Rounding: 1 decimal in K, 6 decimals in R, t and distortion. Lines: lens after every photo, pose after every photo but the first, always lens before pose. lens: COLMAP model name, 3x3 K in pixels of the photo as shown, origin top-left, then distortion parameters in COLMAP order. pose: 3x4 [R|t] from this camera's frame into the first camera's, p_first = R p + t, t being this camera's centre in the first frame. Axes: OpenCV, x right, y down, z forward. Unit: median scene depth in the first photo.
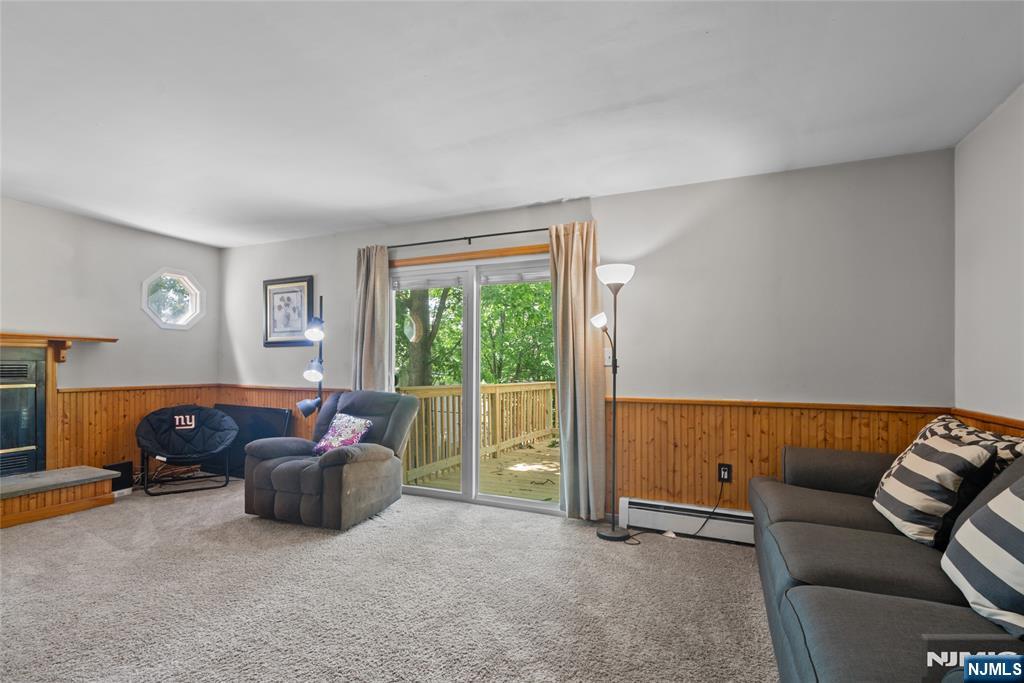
lens RADIAL K [[475.3, 0, 509.9], [0, 475.3, 366.3], [0, 0, 1]] dist [0.000362, 0.000392]
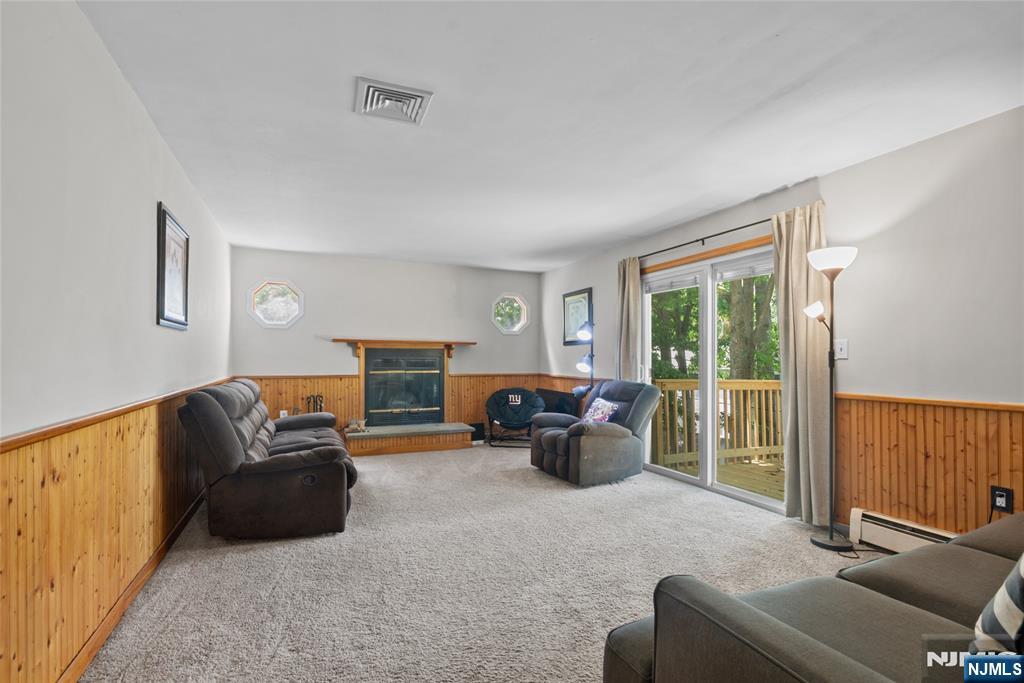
lens RADIAL K [[473.8, 0, 512.8], [0, 473.8, 359.1], [0, 0, 1]] dist [0.013507, 0.000306]
pose [[0.747618, -0.002513, -0.664124, 0.330995], [-0.000501, 0.999990, -0.004348, 0.003345], [0.664129, 0.003583, 0.747610, -0.084105]]
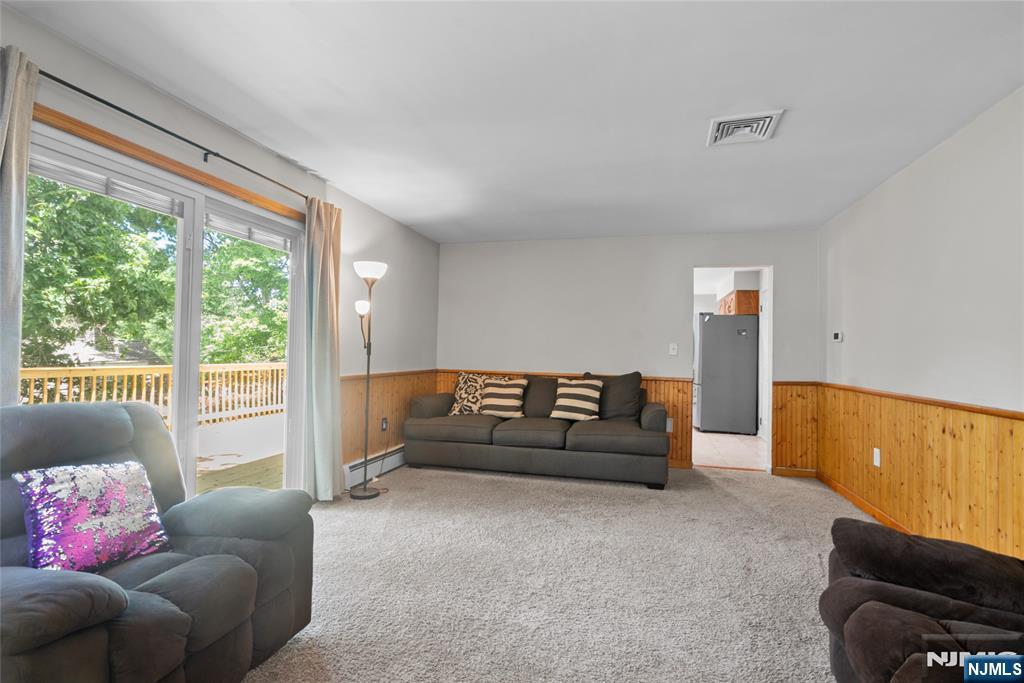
lens RADIAL K [[467.9, 0, 512.0], [0, 467.9, 341.5], [0, 0, 1]] dist [0.000466, 0.000146]
pose [[-0.154407, 0.012851, 0.987924, -0.862239], [-0.025009, 0.999544, -0.016911, -0.006736], [-0.987691, -0.027319, -0.154015, 0.737997]]
